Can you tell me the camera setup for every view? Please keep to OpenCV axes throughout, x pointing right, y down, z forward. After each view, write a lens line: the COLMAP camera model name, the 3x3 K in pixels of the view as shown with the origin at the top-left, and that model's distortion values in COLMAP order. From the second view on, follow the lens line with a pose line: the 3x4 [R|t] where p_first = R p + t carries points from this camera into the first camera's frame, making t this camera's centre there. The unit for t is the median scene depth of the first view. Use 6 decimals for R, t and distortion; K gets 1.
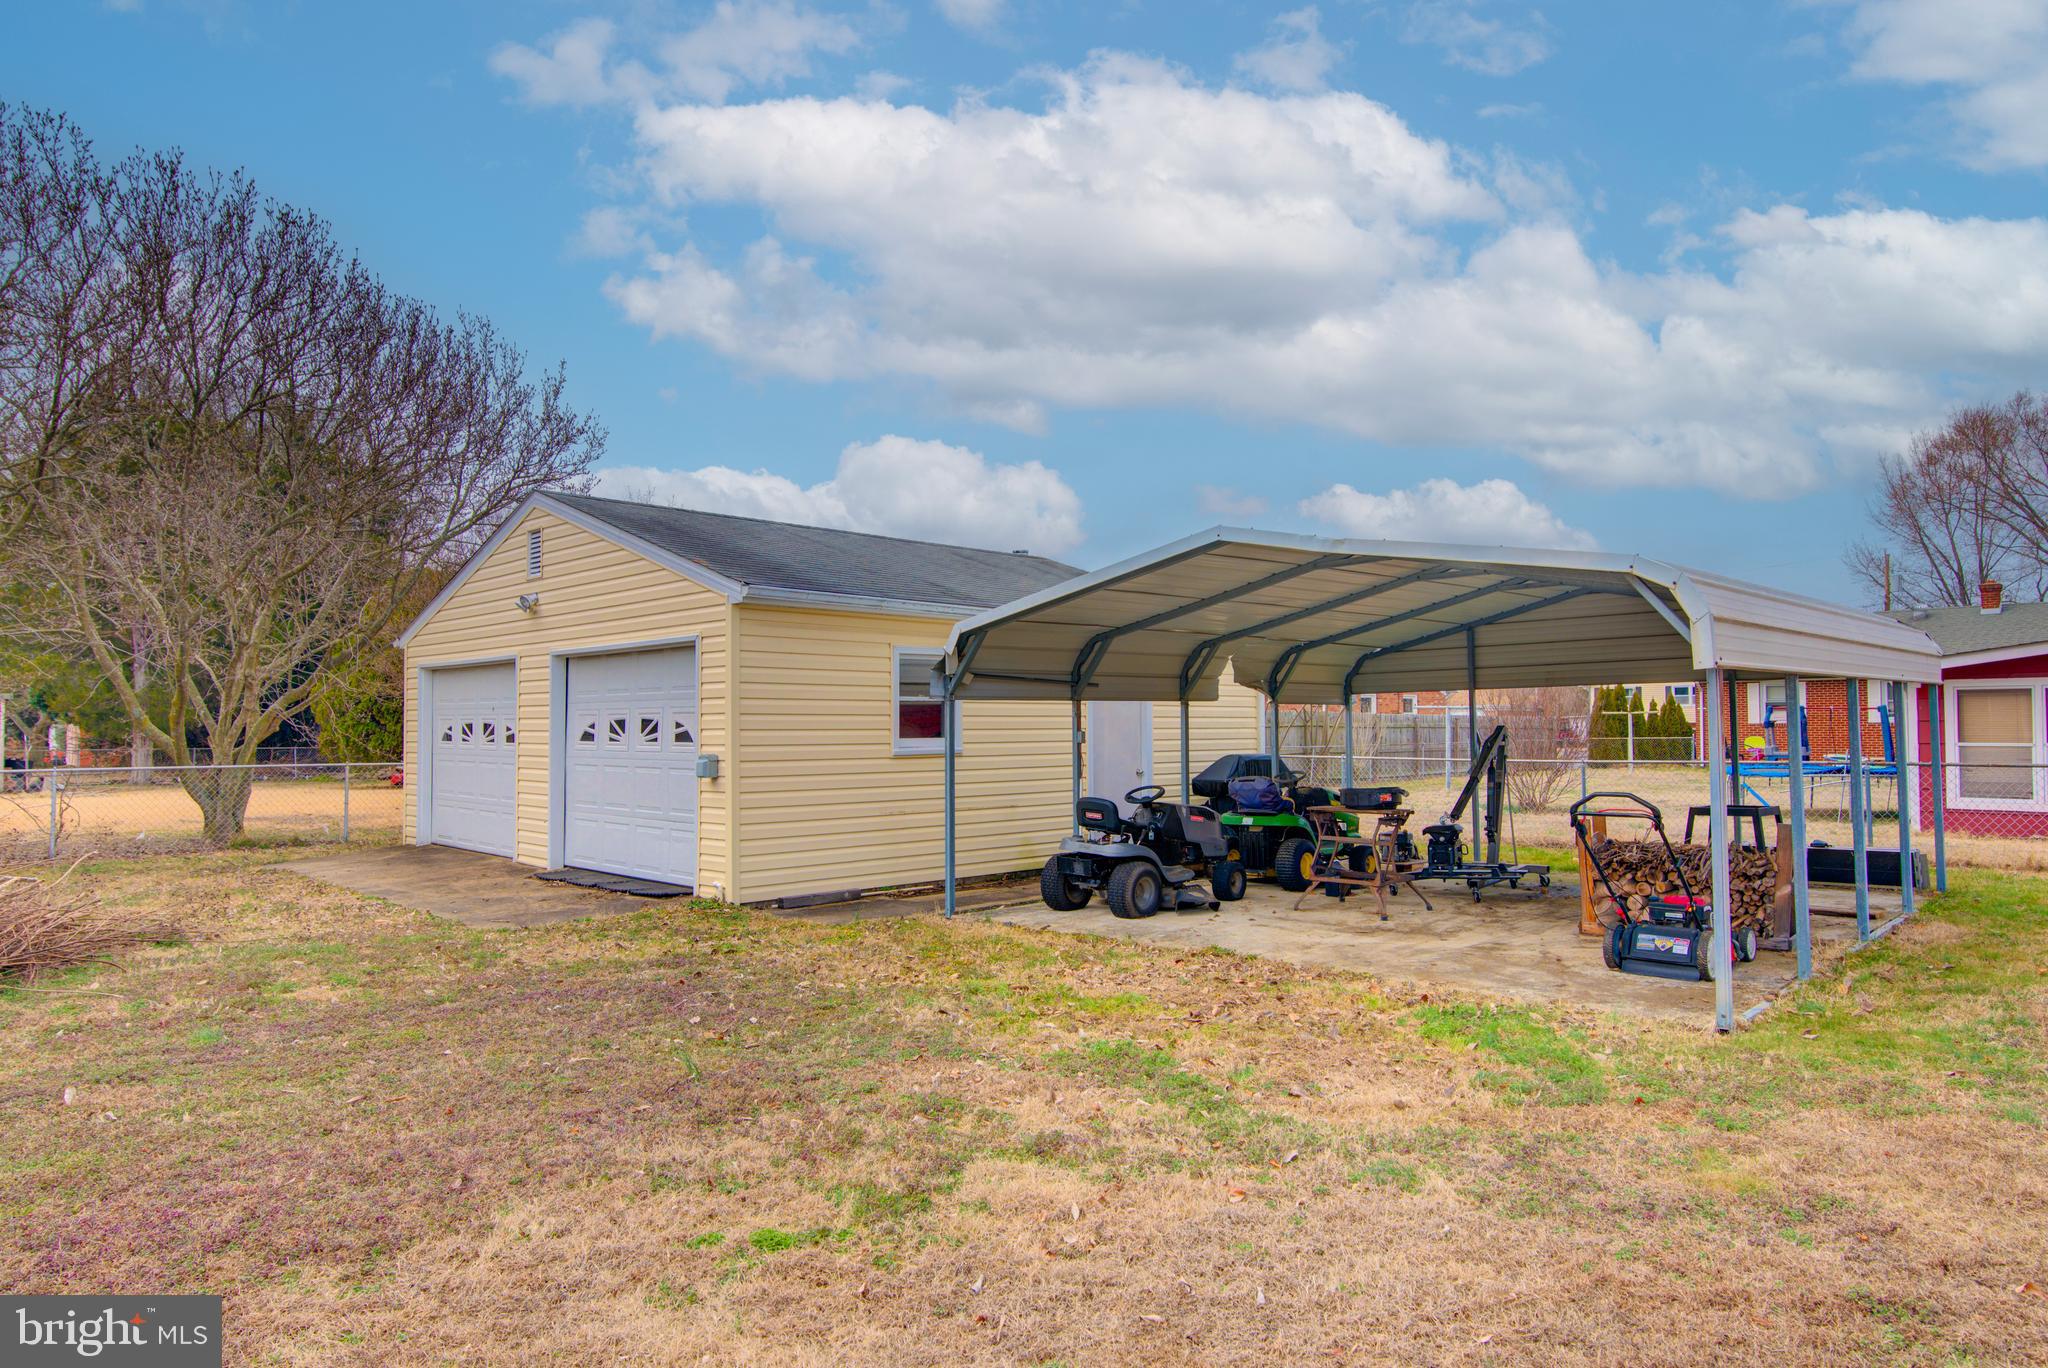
lens RADIAL K [[1253.6, 0, 1024.0], [0, 1253.6, 684.0], [0, 0, 1]] dist [-0.001598, -0.000367]
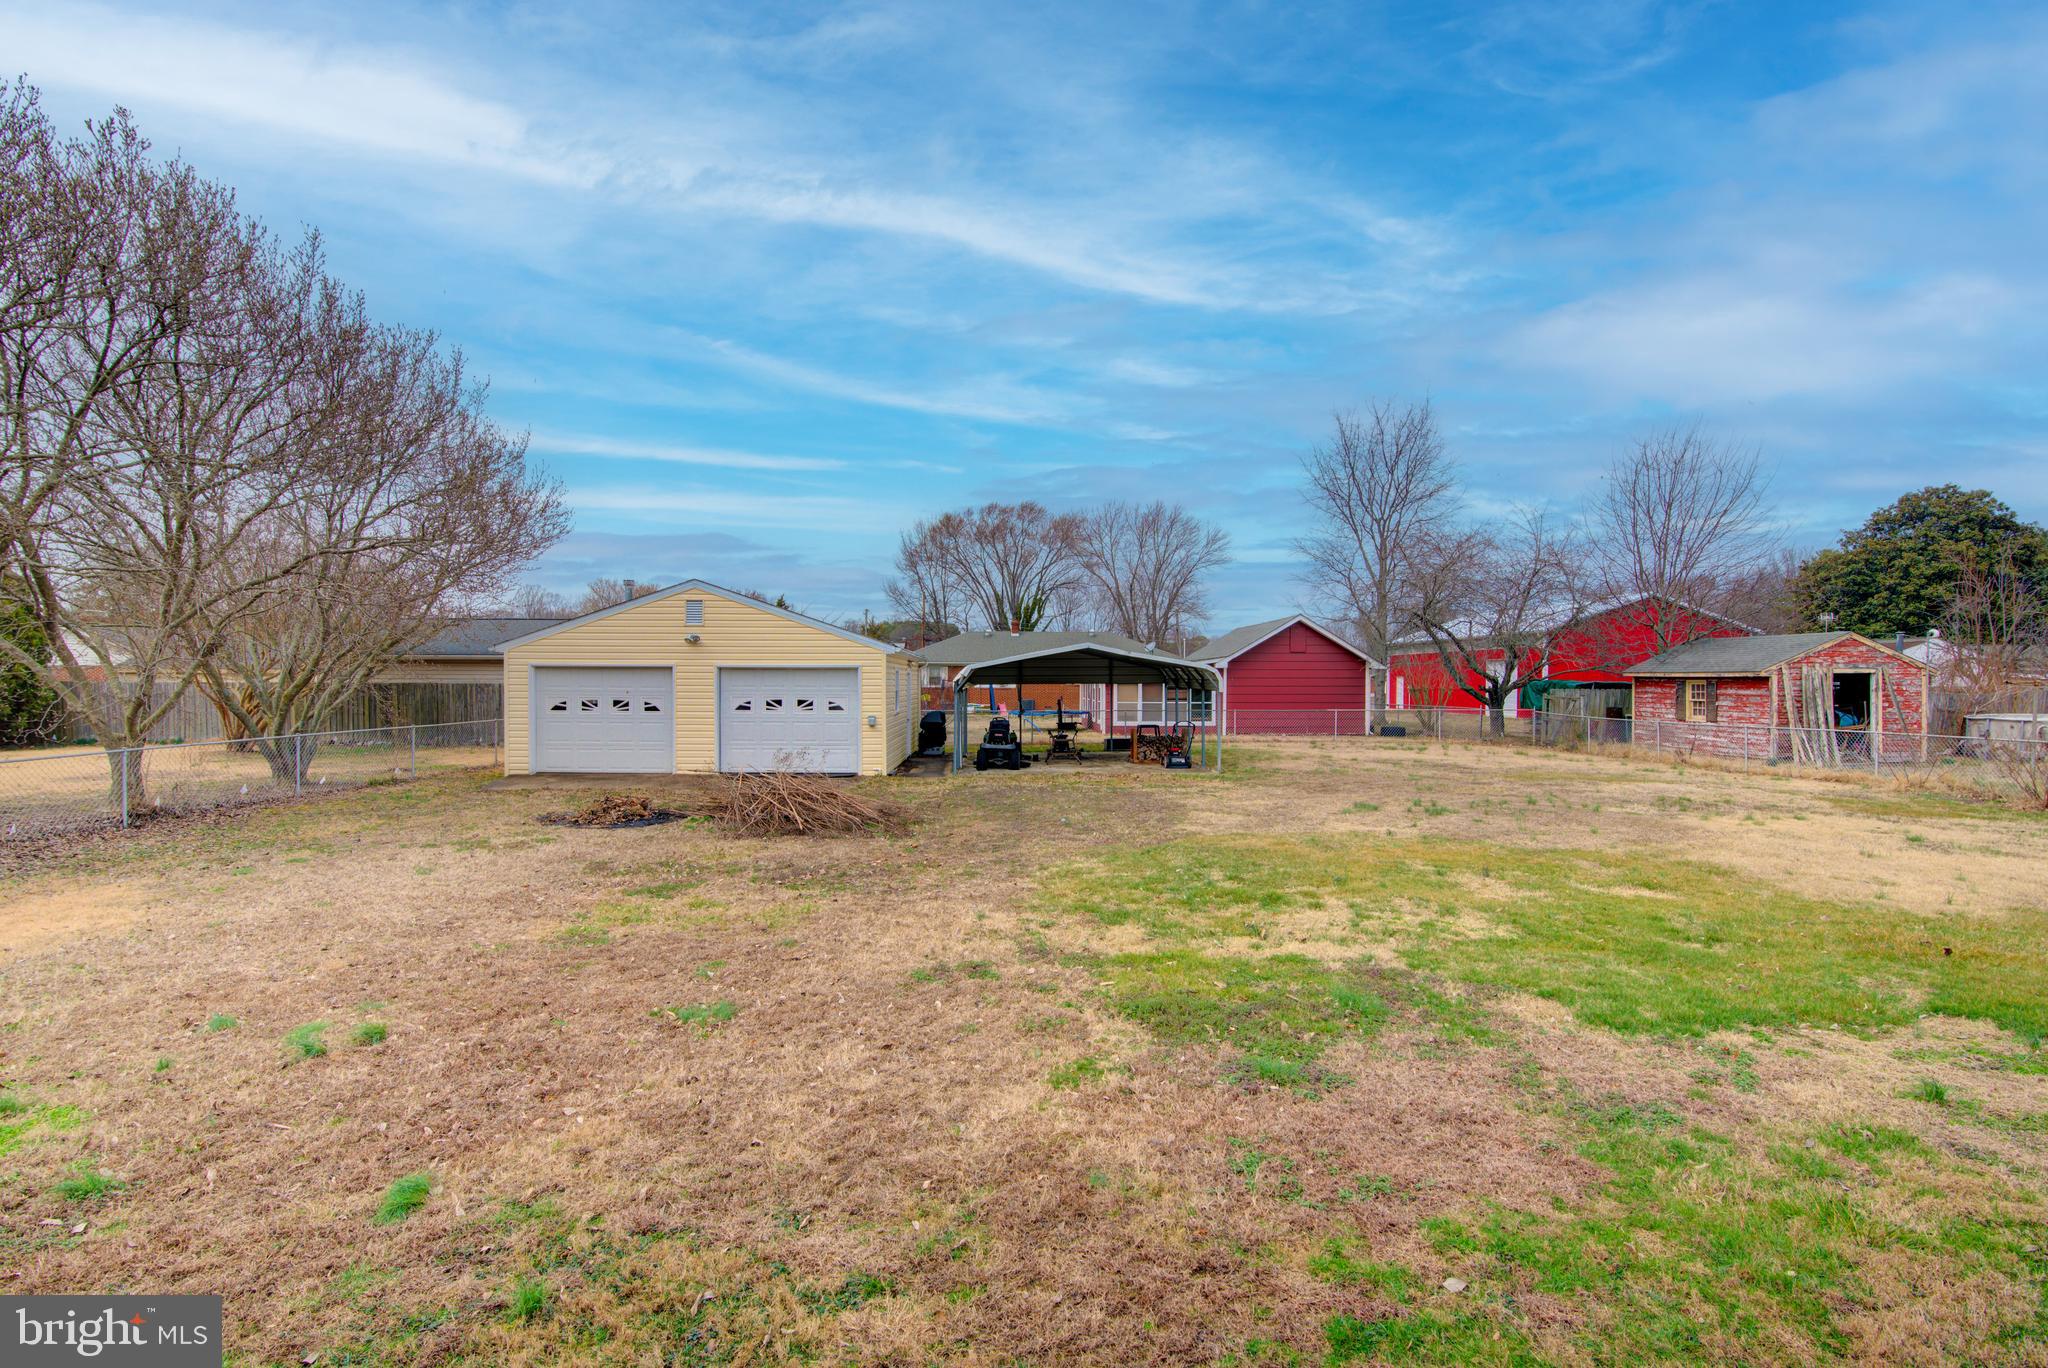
lens RADIAL K [[939.0, 0, 1031.9], [0, 939.0, 695.8], [0, 0, 1]] dist [-0.021232, 0.000711]
pose [[0.702551, -0.006996, 0.711599, -1.156912], [-0.026477, 0.999002, 0.035962, -0.047749], [-0.711141, -0.044106, 0.701665, -0.418764]]
